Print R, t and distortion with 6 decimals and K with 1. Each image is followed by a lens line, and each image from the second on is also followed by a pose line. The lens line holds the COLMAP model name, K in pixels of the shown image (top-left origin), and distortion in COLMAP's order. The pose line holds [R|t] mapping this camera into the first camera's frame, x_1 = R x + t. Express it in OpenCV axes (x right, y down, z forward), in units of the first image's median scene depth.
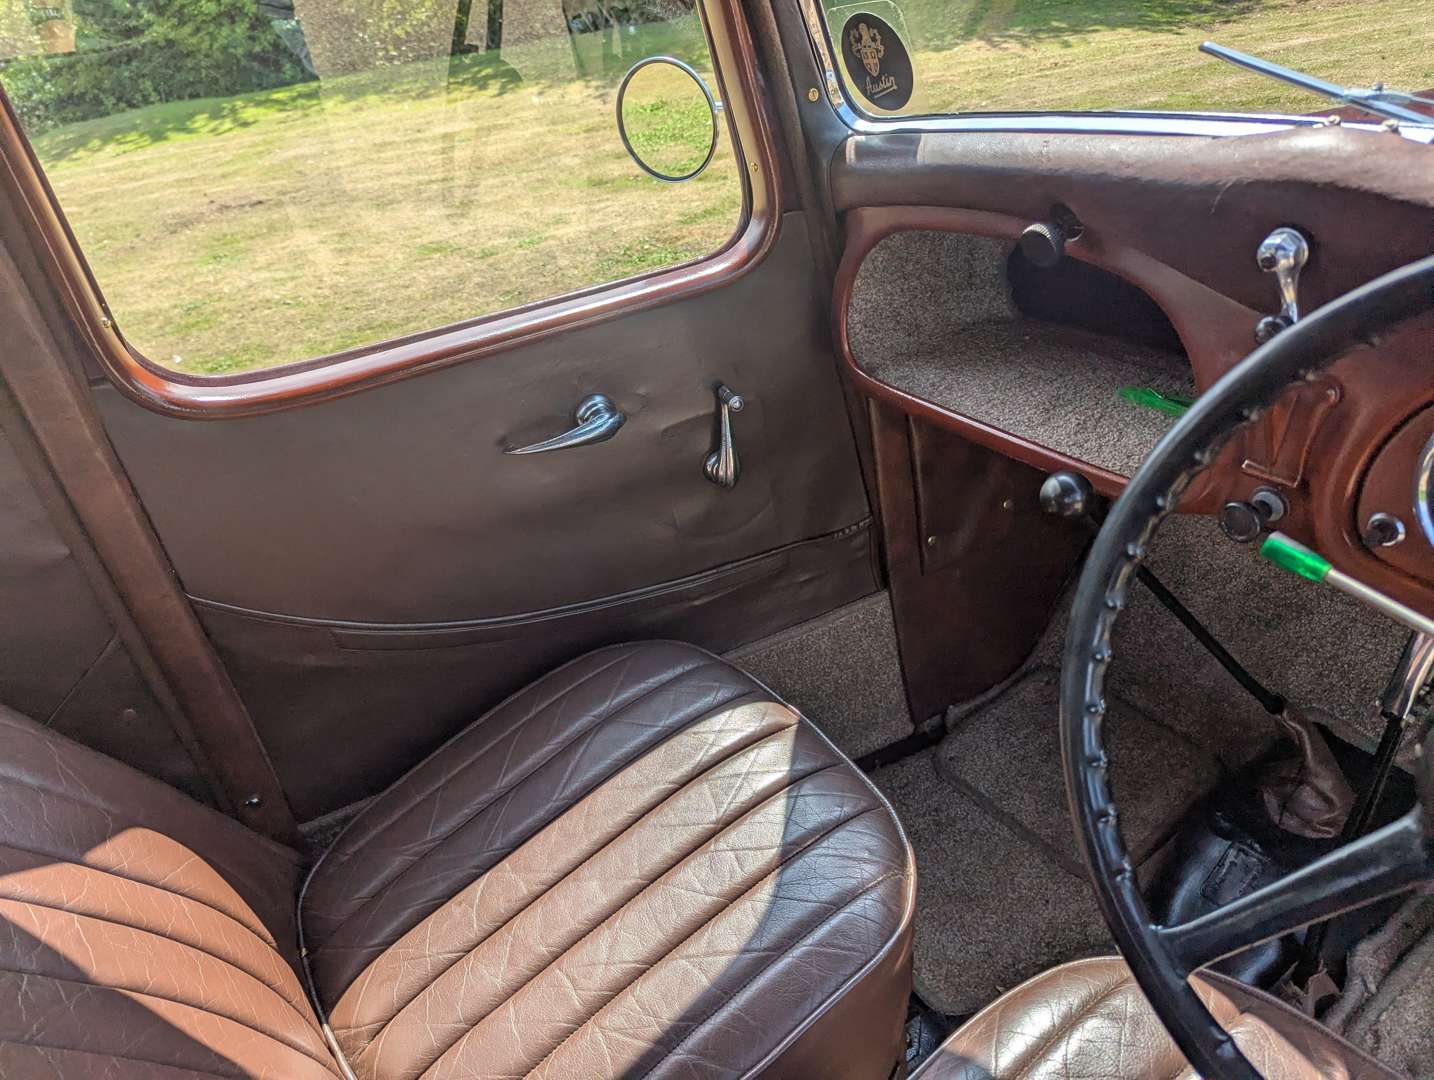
lens RADIAL K [[1017.6, 0, 722.0], [0, 1017.6, 554.2], [0, 0, 1]] dist [0.023611, -0.009297]
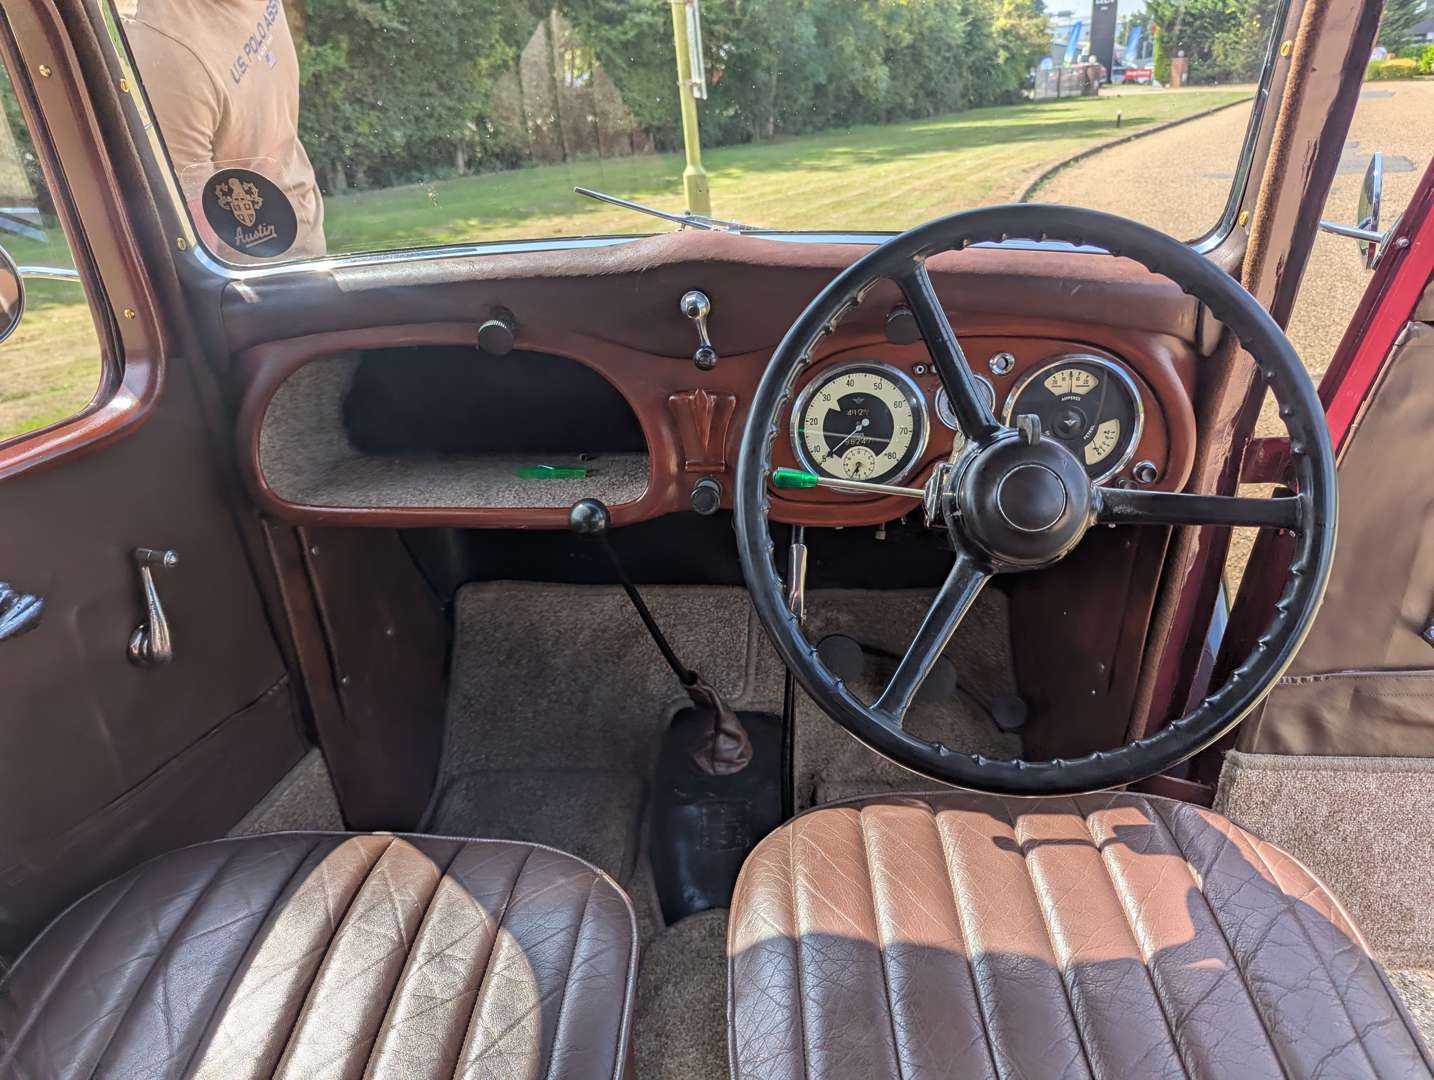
lens RADIAL K [[1017.6, 0, 702.6], [0, 1017.6, 550.9], [0, 0, 1]] dist [0.023611, -0.009297]
pose [[0.618793, -0.195153, 0.760928, -0.417780], [0.377074, 0.923551, -0.069779, 0.093025], [-0.689138, 0.330105, 0.645074, 0.094374]]
